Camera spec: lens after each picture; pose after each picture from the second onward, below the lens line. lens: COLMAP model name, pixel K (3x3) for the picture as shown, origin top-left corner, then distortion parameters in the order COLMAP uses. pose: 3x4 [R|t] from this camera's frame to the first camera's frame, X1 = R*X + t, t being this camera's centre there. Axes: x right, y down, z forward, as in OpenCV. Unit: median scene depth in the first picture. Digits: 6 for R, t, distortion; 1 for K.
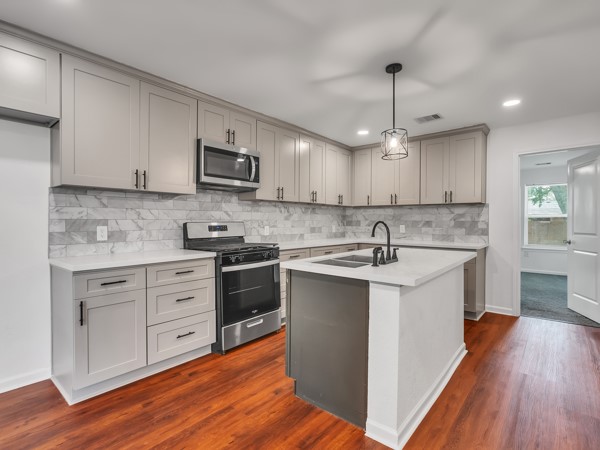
lens RADIAL K [[302.6, 0, 300.2], [0, 302.6, 223.9], [0, 0, 1]] dist [0.001750, 0.000103]
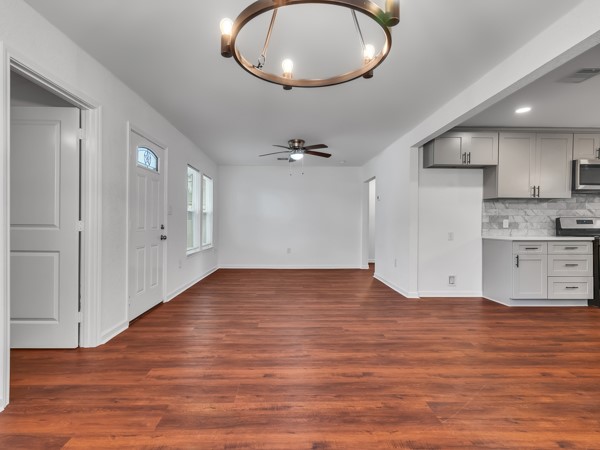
lens RADIAL K [[302.6, 0, 298.2], [0, 302.6, 224.2], [0, 0, 1]] dist [0.001750, 0.000103]
pose [[0.664573, 0.007597, -0.747184, -0.135273], [-0.010471, 0.999945, 0.000853, 0.044974], [0.747150, 0.007257, 0.664616, -1.049155]]
